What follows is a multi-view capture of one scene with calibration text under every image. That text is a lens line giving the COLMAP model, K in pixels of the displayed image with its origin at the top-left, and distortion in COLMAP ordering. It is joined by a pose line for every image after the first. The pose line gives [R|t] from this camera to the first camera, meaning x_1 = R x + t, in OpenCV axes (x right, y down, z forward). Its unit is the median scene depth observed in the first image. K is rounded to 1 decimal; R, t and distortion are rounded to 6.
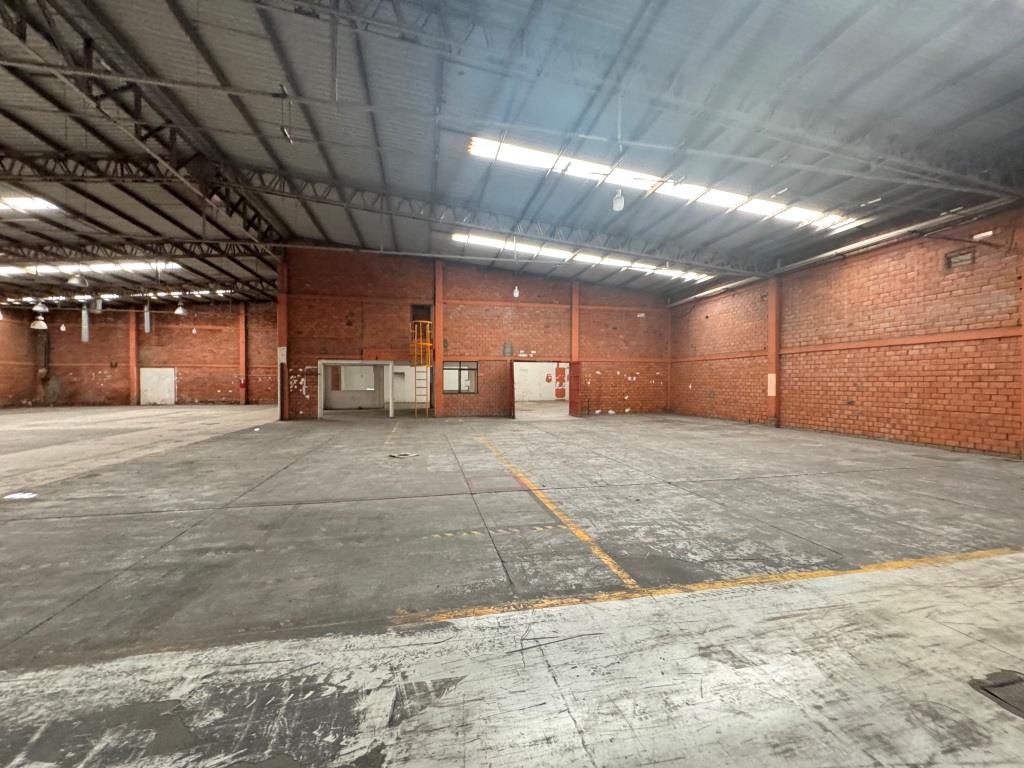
lens RADIAL K [[408.3, 0, 511.7], [0, 408.3, 382.4], [0, 0, 1]] dist [-0.002007, 0.000282]
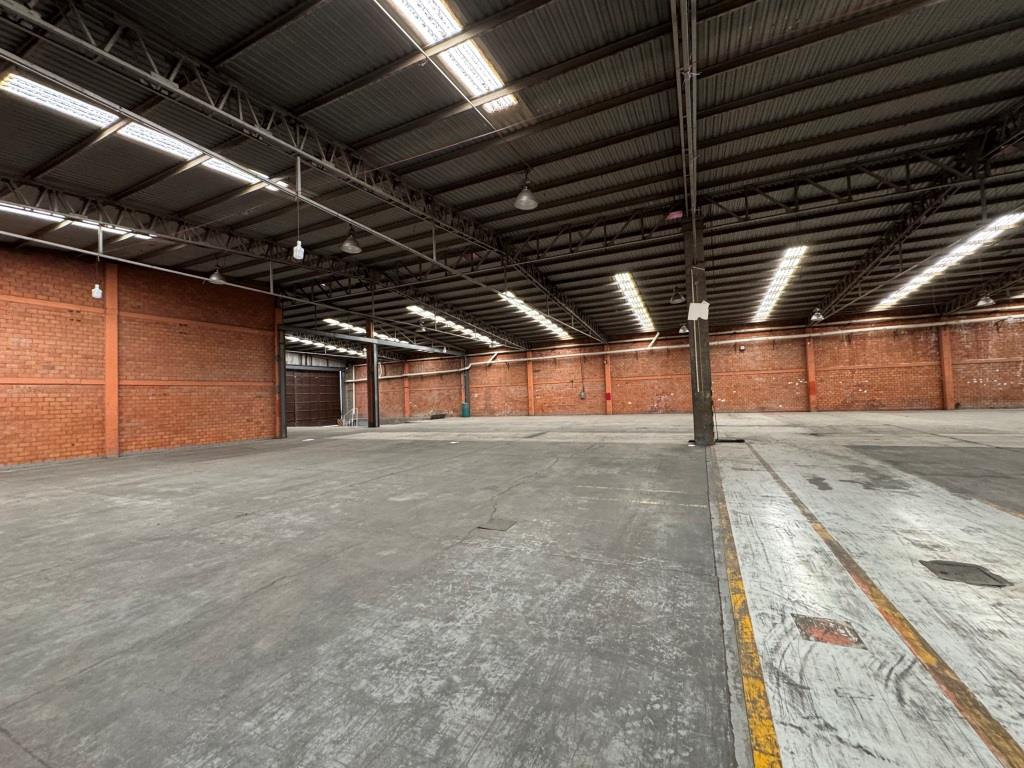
lens RADIAL K [[408.3, 0, 511.7], [0, 408.3, 382.4], [0, 0, 1]] dist [-0.002007, 0.000282]
pose [[-0.600509, -0.006434, -0.799592, 0.424795], [0.032894, 0.998922, -0.032742, -0.001599], [0.798941, -0.045963, -0.599650, 0.059783]]
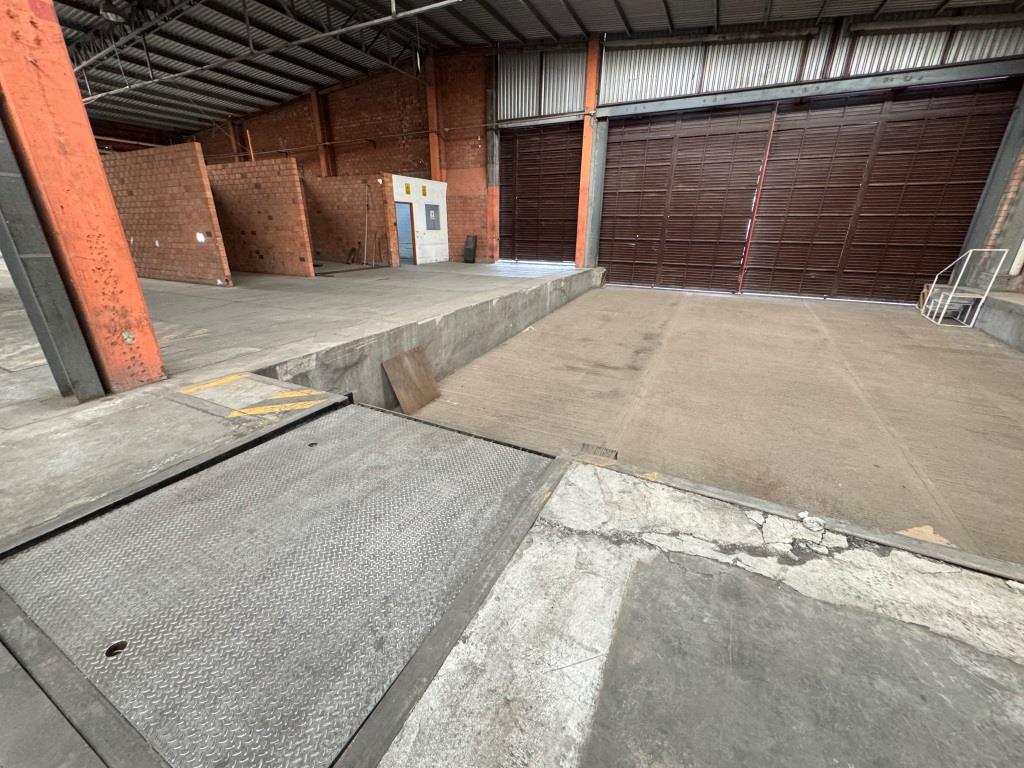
lens RADIAL K [[408.3, 0, 511.7], [0, 408.3, 382.4], [0, 0, 1]] dist [-0.002007, 0.000282]
pose [[-0.778845, -0.230297, 0.583408, -0.672951], [-0.004825, 0.932325, 0.361589, 0.012587], [-0.627198, 0.278807, -0.727248, -1.129206]]
